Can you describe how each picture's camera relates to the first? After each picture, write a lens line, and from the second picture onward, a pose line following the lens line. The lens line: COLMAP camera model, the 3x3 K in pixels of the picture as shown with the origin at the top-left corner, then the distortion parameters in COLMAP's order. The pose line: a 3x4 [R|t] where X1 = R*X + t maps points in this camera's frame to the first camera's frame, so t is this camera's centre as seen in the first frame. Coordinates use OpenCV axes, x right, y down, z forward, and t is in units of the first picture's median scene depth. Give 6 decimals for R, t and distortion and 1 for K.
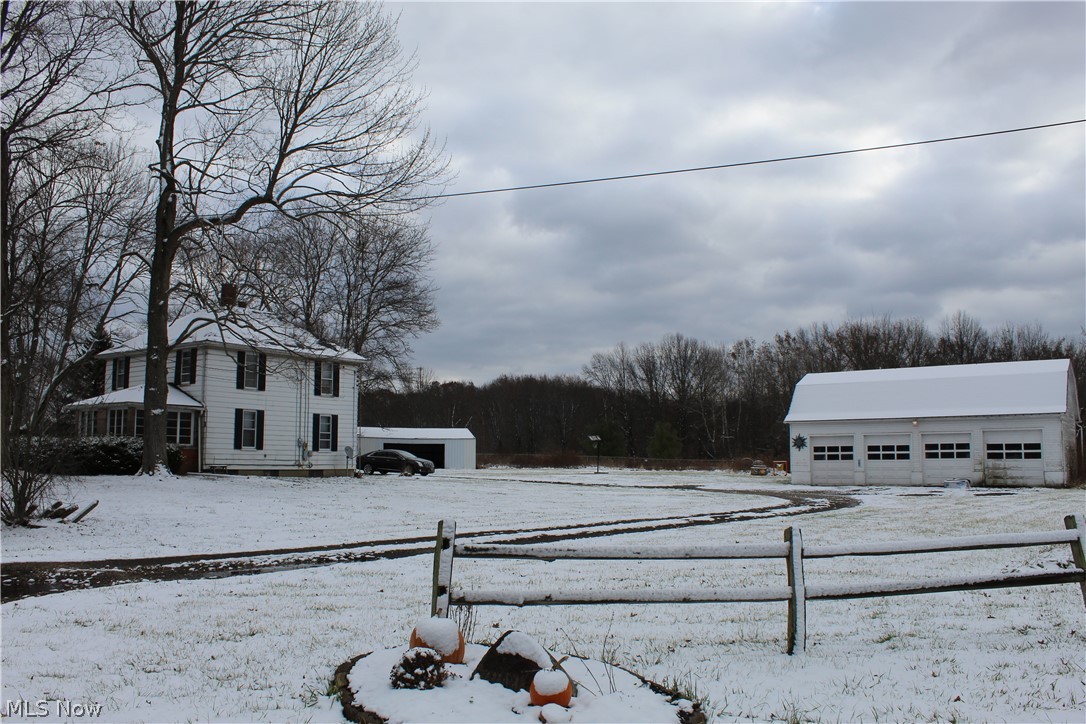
lens RADIAL K [[896.2, 0, 539.2], [0, 896.2, 367.2], [0, 0, 1]] dist [-0.112621, 0.027711]
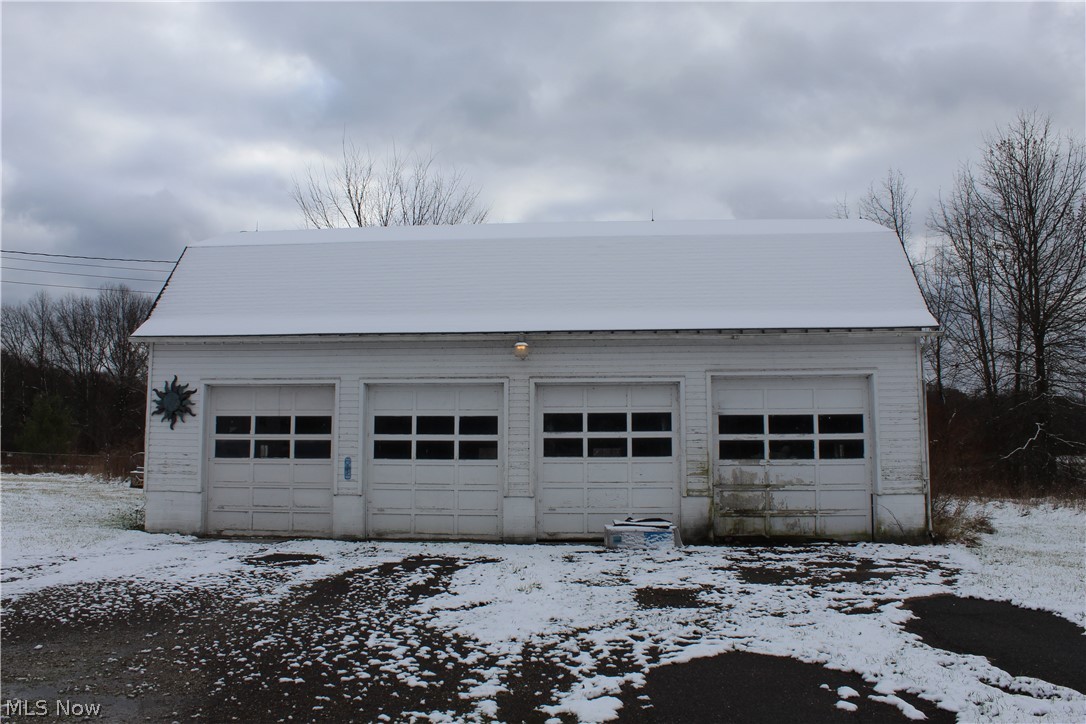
lens RADIAL K [[896.2, 0, 539.6], [0, 896.2, 352.1], [0, 0, 1]] dist [-0.112621, 0.027711]
pose [[0.846097, 0.062356, 0.529370, 0.255964], [-0.053971, 0.998052, -0.031300, 0.075278], [-0.530290, -0.002088, 0.847814, 0.712287]]
